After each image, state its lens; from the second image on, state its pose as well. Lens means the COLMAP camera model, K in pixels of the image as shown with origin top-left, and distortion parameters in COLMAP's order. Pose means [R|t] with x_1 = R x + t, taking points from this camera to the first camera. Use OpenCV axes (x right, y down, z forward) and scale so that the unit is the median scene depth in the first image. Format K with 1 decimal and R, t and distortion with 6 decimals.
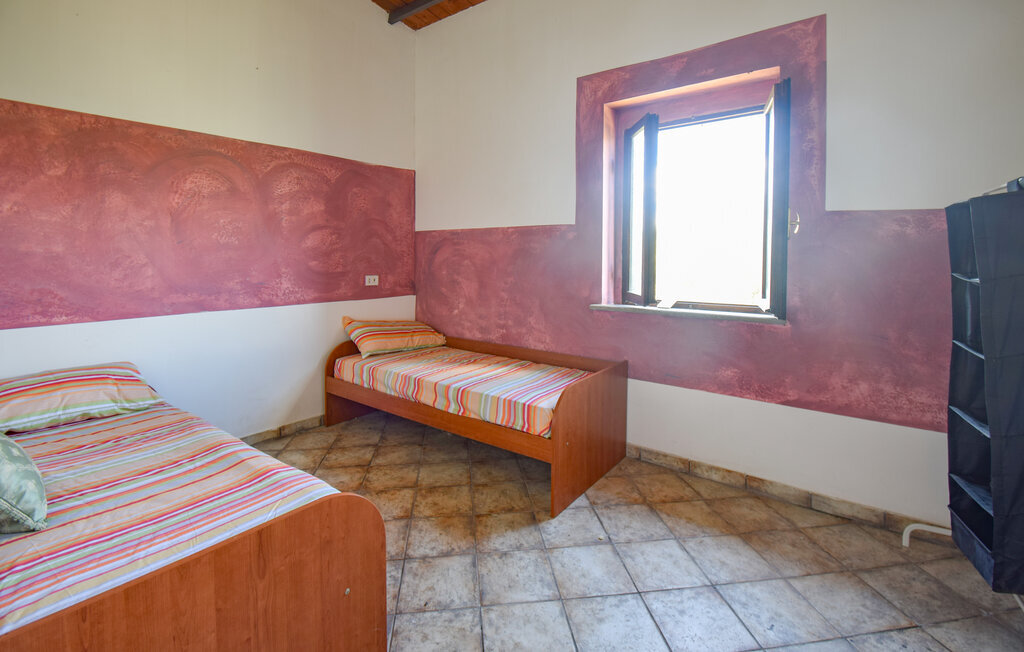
lens RADIAL K [[452.0, 0, 512.0], [0, 452.0, 326.0], [0, 0, 1]] dist [0.000549, -0.009460]
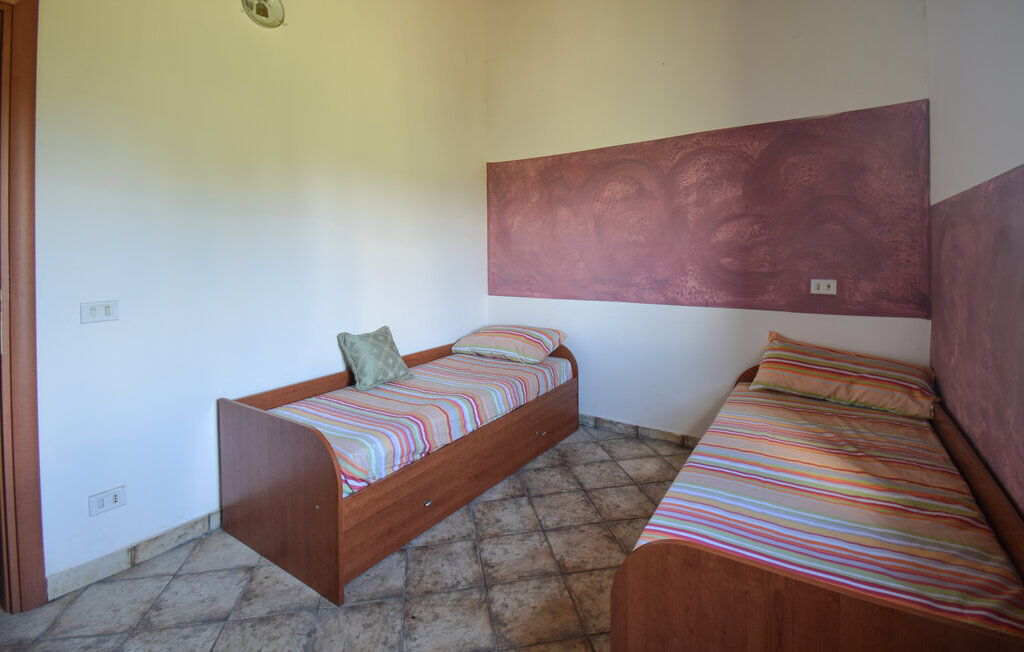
lens RADIAL K [[464.6, 0, 514.1], [0, 464.6, 297.7], [0, 0, 1]] dist [0.000846, 0.000066]
pose [[0.071674, 0.093630, -0.993024, 0.427647], [-0.141034, 0.986533, 0.082839, -0.094459], [0.987407, 0.134113, 0.083913, 0.600607]]
